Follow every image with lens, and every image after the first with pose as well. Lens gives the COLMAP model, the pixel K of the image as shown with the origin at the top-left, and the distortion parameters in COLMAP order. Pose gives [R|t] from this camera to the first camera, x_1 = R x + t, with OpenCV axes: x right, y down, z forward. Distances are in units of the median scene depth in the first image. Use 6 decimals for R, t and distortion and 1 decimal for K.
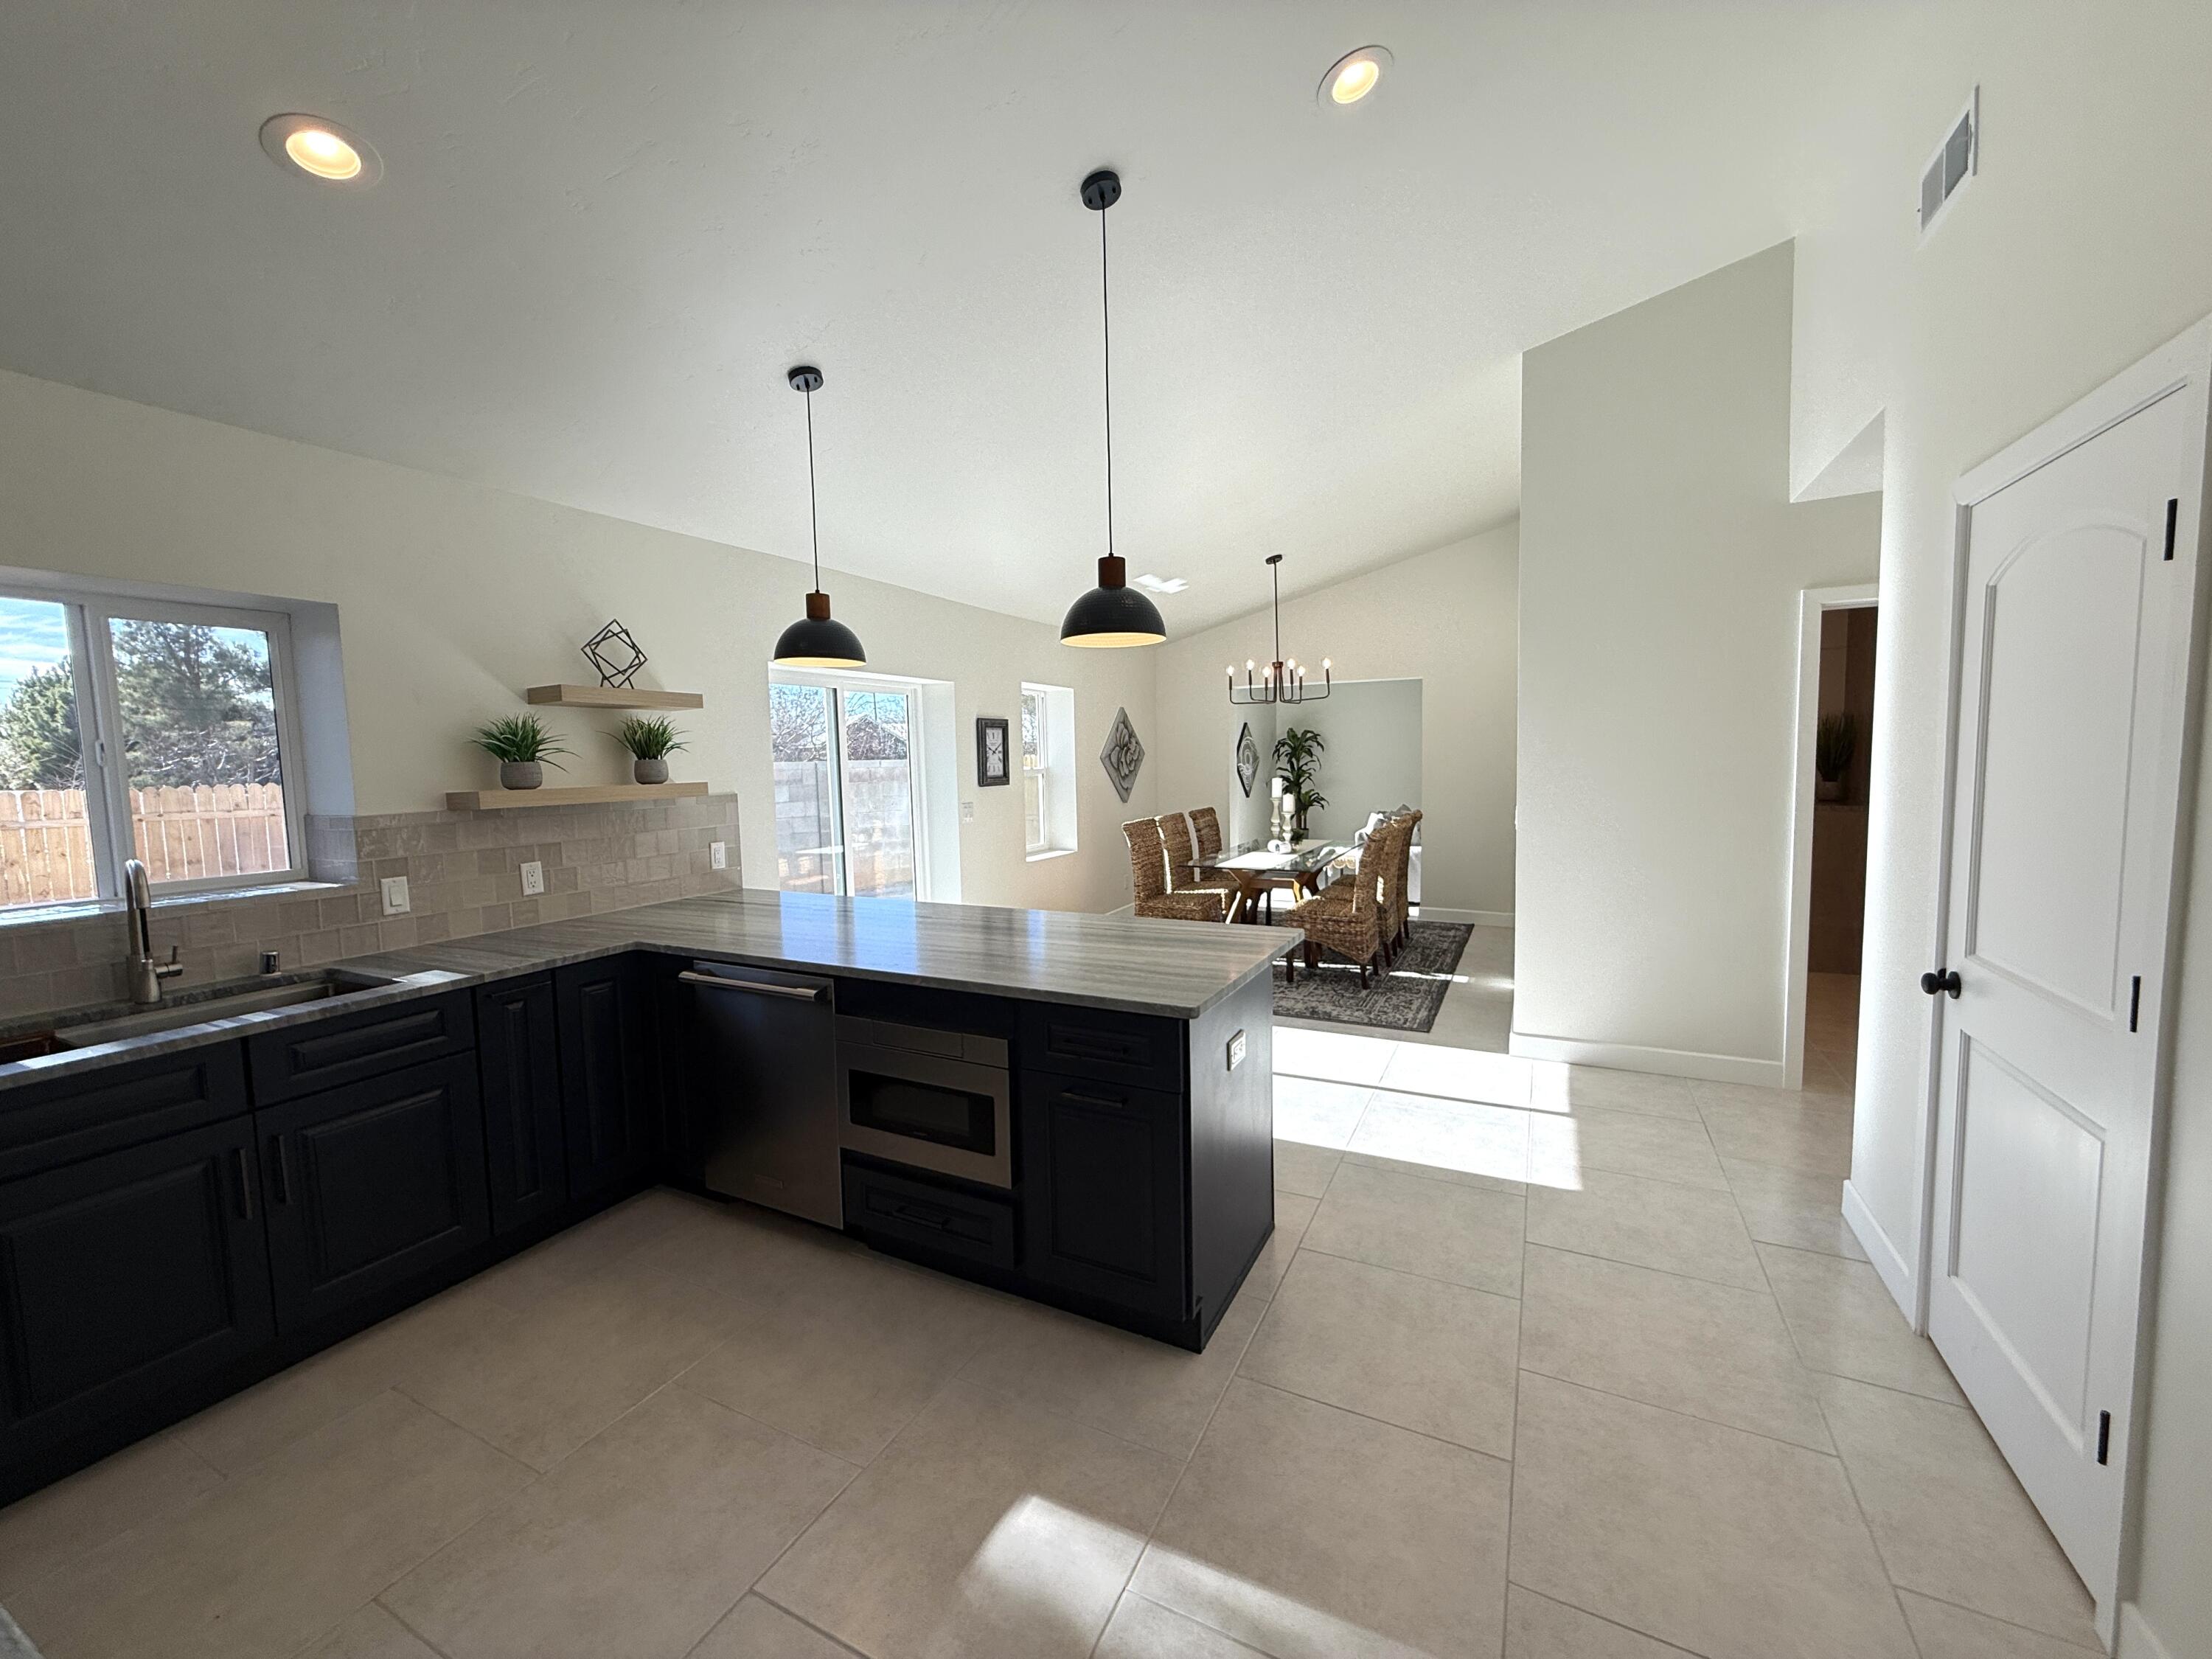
lens RADIAL K [[879.3, 0, 1105.5], [0, 879.3, 827.4], [0, 0, 1]] dist [-0.002671, 0.000950]
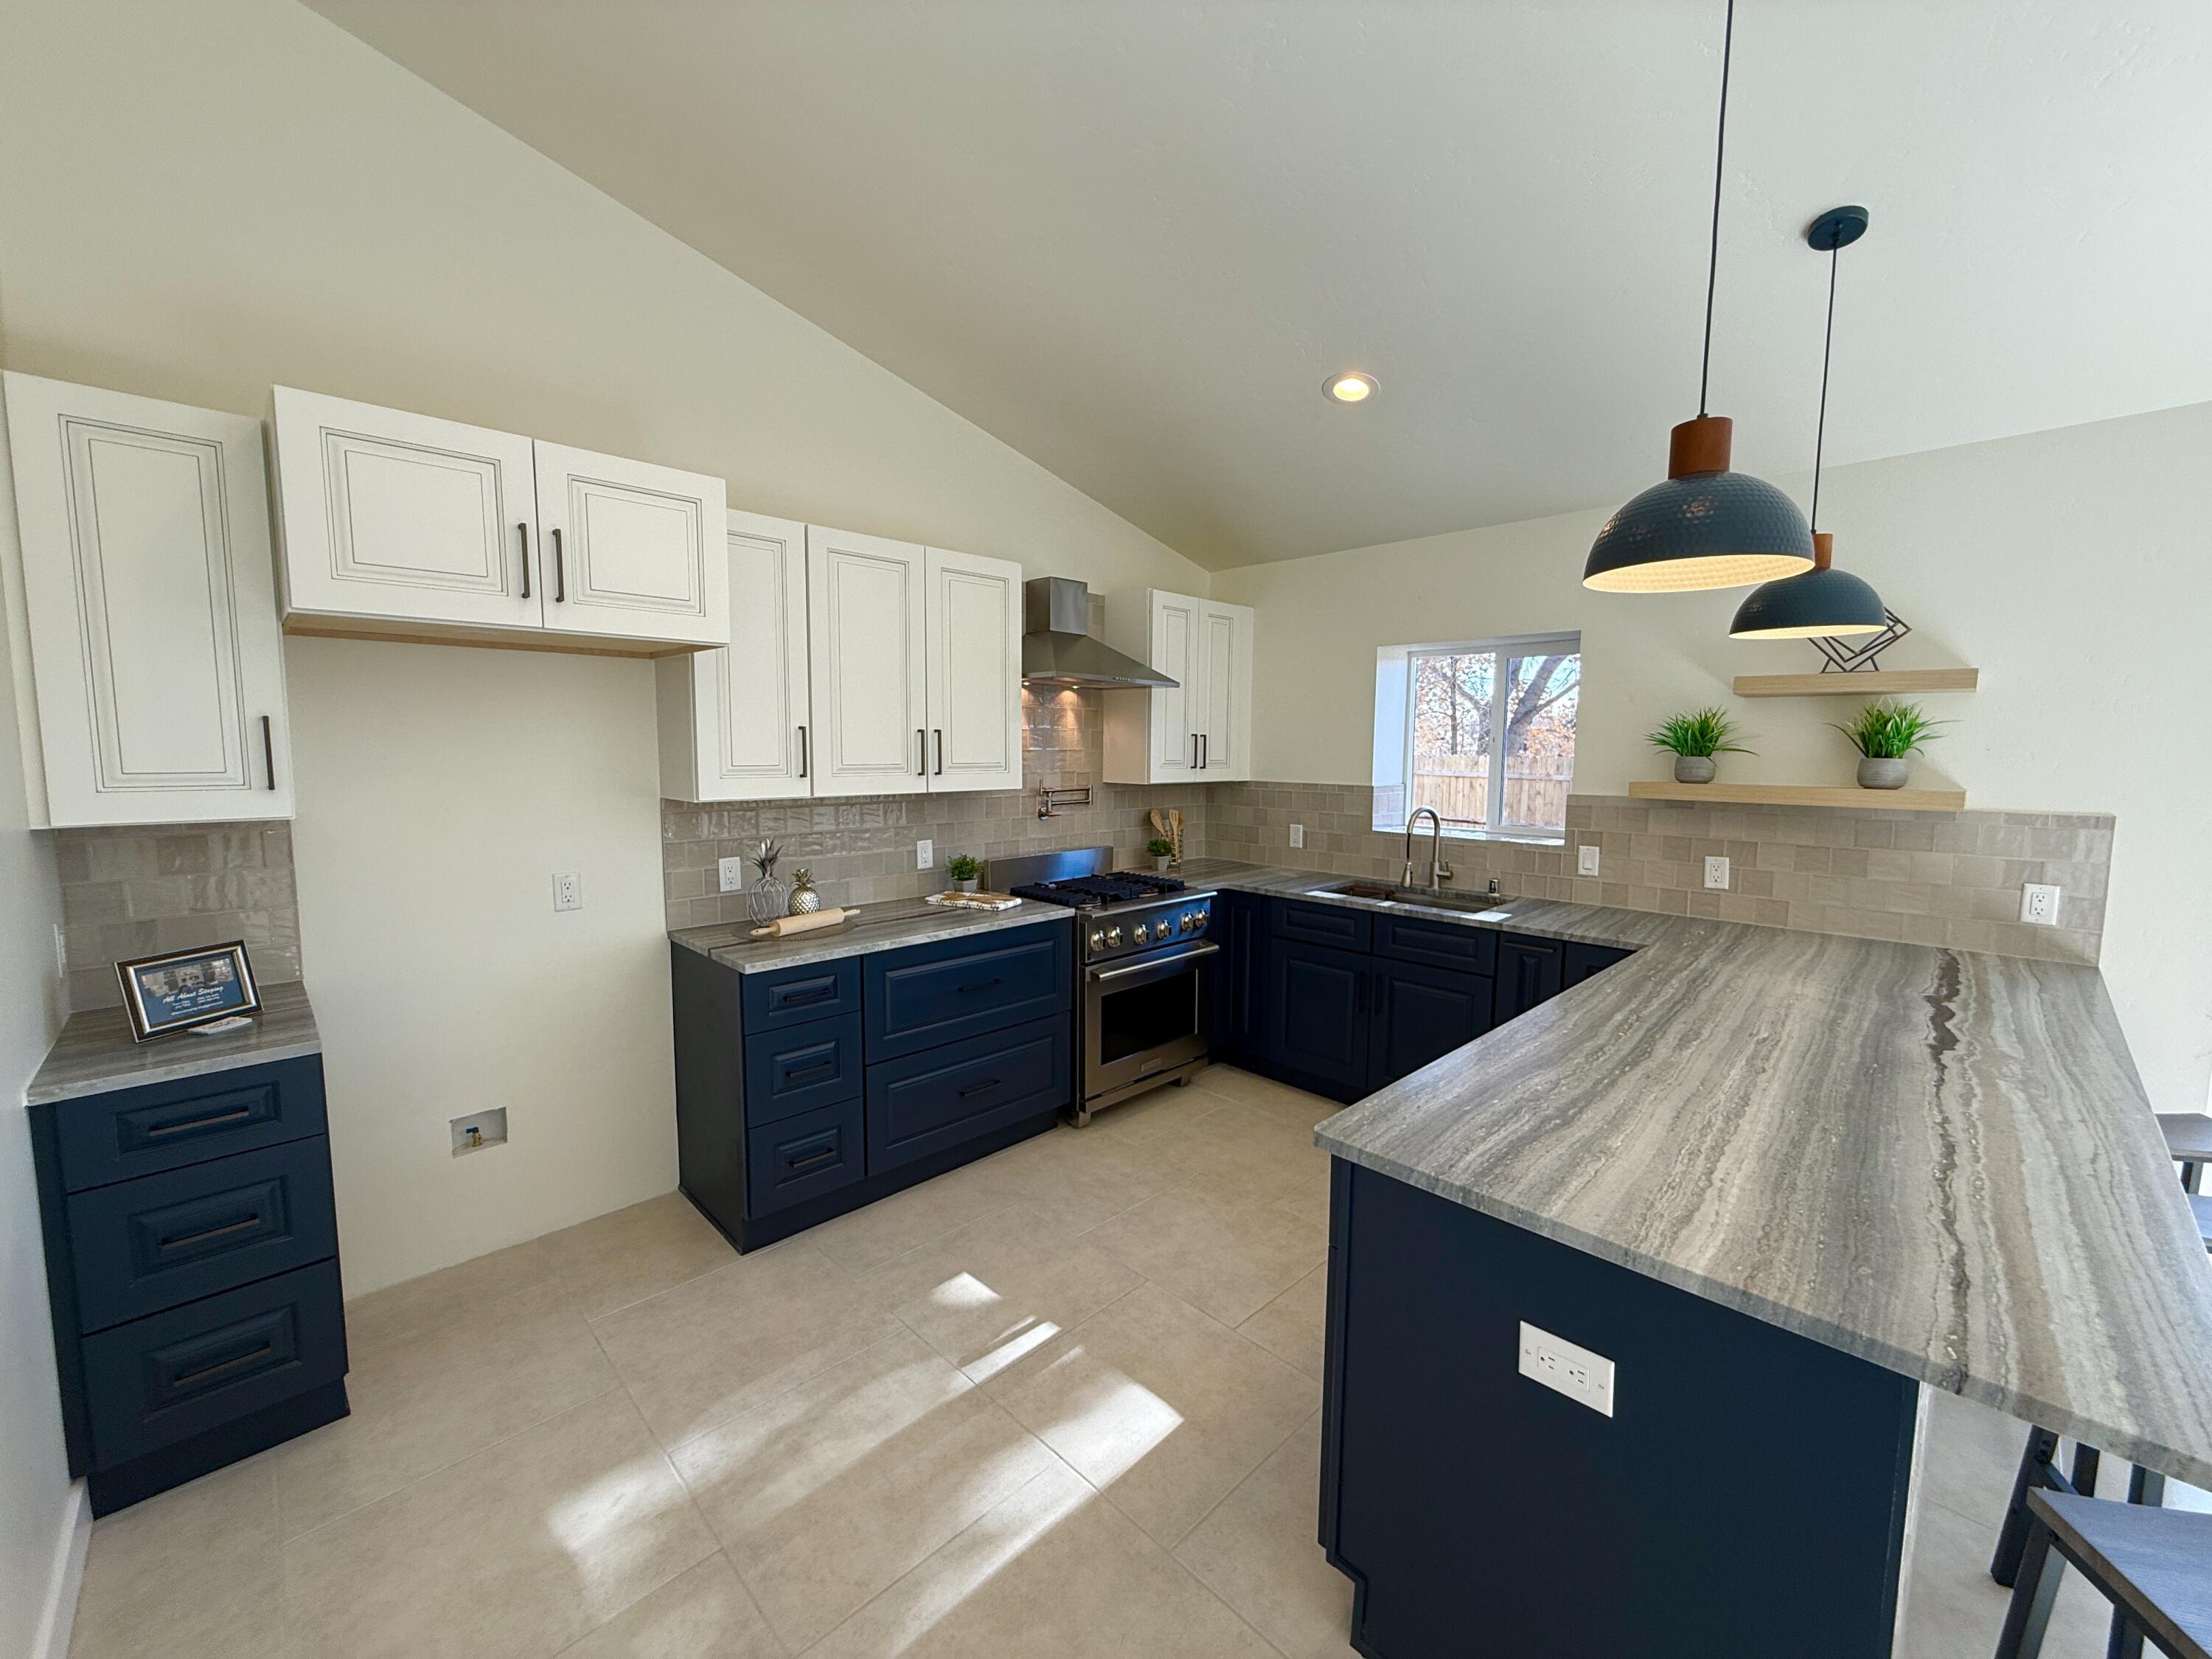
lens RADIAL K [[879.3, 0, 1099.8], [0, 879.3, 830.2], [0, 0, 1]] dist [-0.002671, 0.000950]
pose [[-0.326794, 0.113320, -0.938277, 0.505902], [-0.075629, 0.986466, 0.145481, -0.081806], [0.942065, 0.118503, -0.313801, 0.642411]]
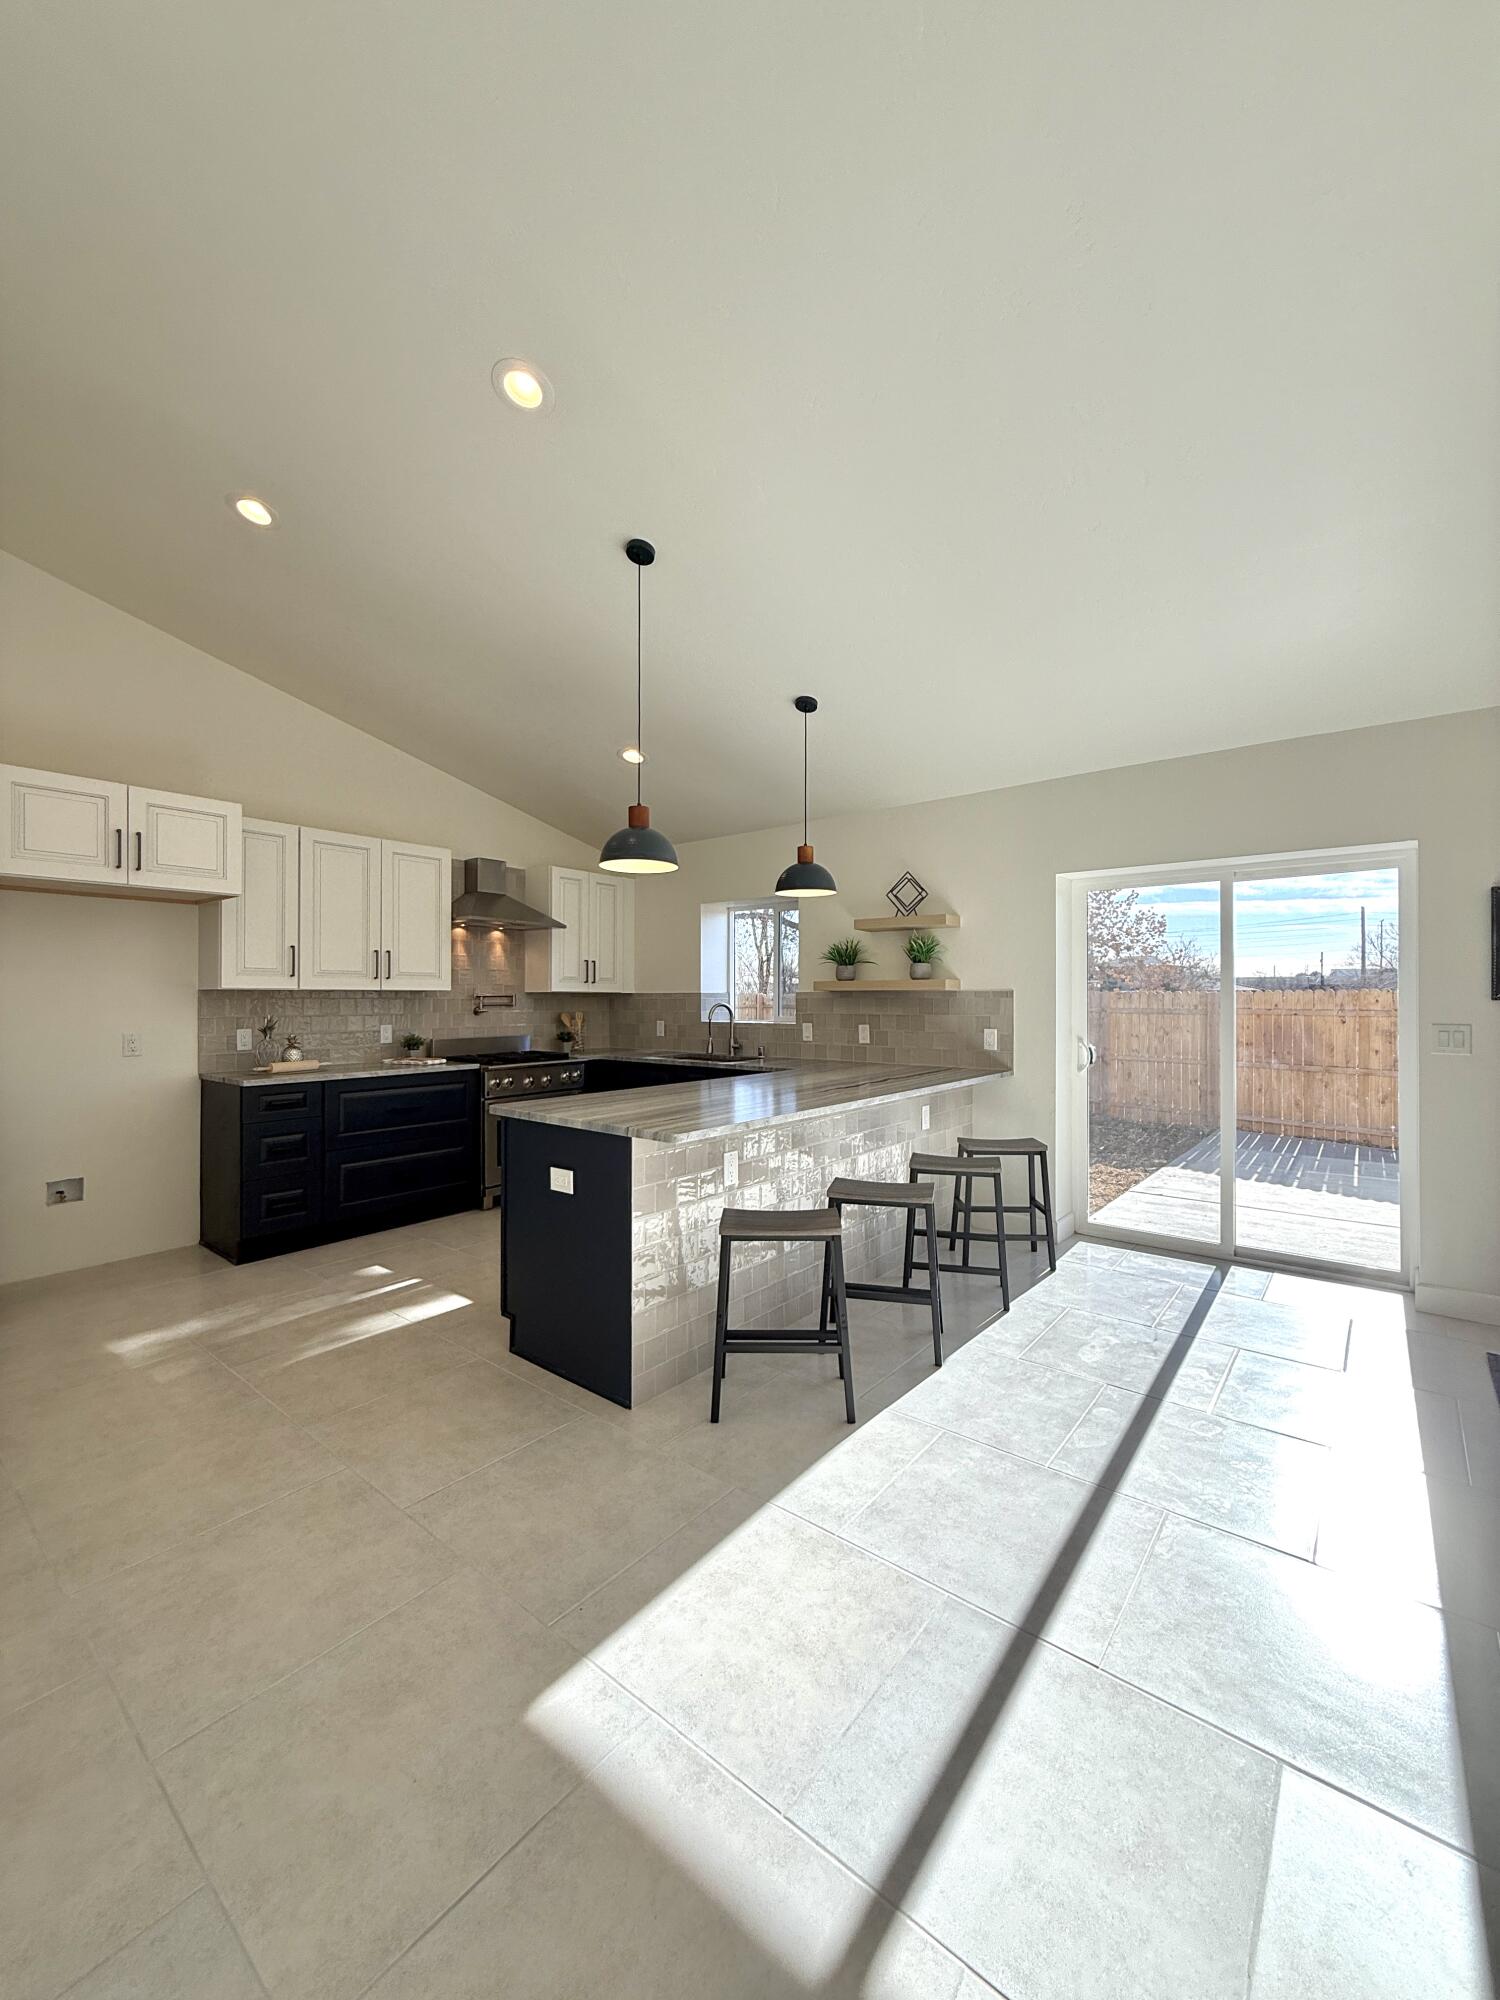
lens RADIAL K [[795.0, 0, 751.2], [0, 795.0, 998.8], [0, 0, 1]] dist [-0.002671, 0.000950]
pose [[-0.212435, 0.022899, -0.976907, 0.892007], [-0.074759, 0.996414, 0.039614, -0.054580], [0.974311, 0.081448, -0.209962, 1.098695]]
